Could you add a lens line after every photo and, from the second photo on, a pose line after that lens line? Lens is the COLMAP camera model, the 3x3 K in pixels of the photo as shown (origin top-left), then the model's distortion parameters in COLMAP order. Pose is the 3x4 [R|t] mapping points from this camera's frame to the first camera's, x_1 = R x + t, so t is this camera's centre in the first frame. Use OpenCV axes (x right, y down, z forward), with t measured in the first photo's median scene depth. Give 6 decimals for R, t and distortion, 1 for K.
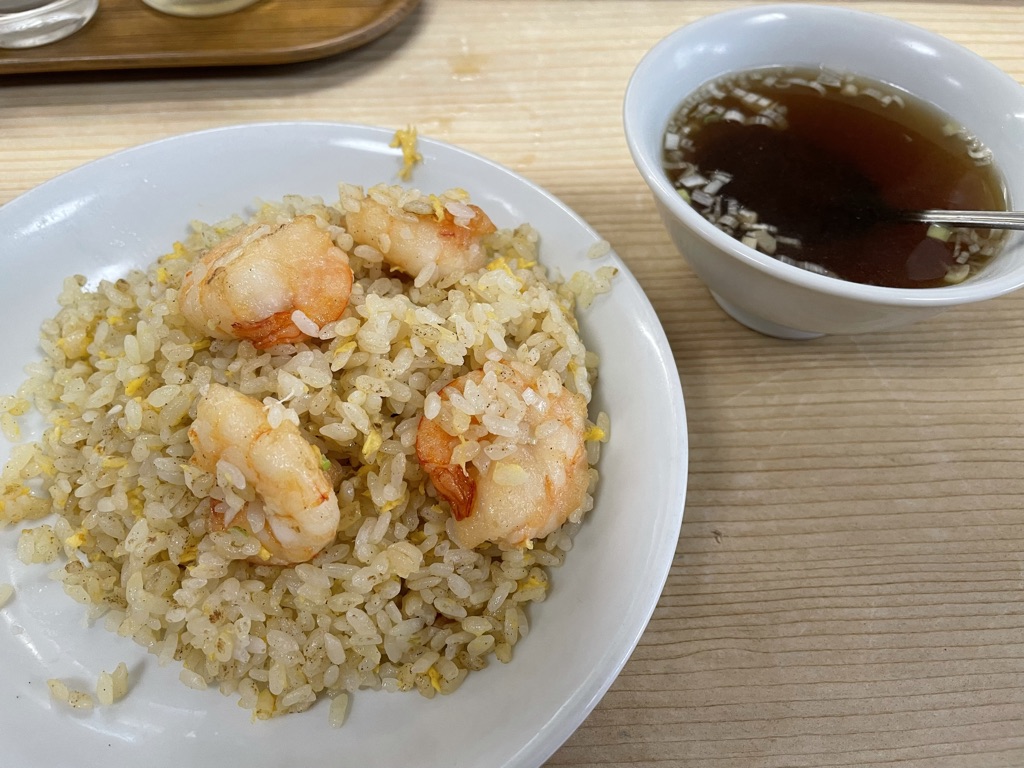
lens RADIAL K [[779.8, 0, 519.2], [0, 779.8, 380.4], [0, 0, 1]] dist [0.023771, -0.046875]
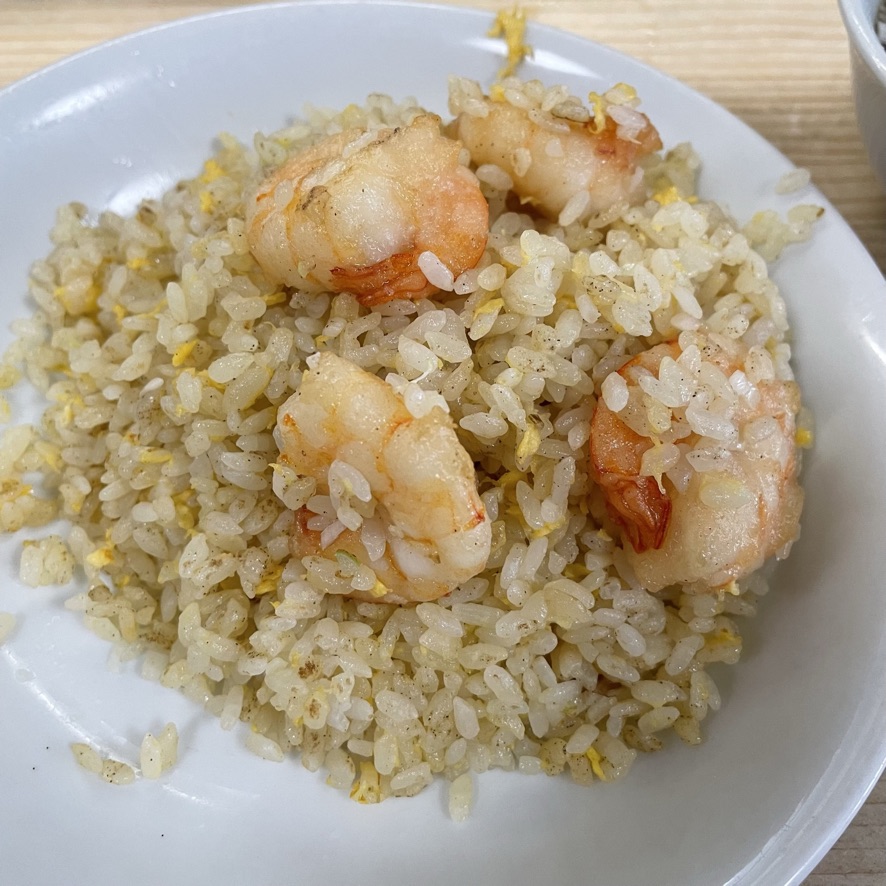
lens RADIAL K [[904.7, 0, 443.8], [0, 904.7, 439.2], [0, 0, 1]] dist [-0.006658, 0.000000]
pose [[0.999177, 0.030280, -0.027005, -0.230009], [-0.027885, 0.995988, 0.085032, 0.009051], [0.029472, -0.084209, 0.996012, 0.164715]]
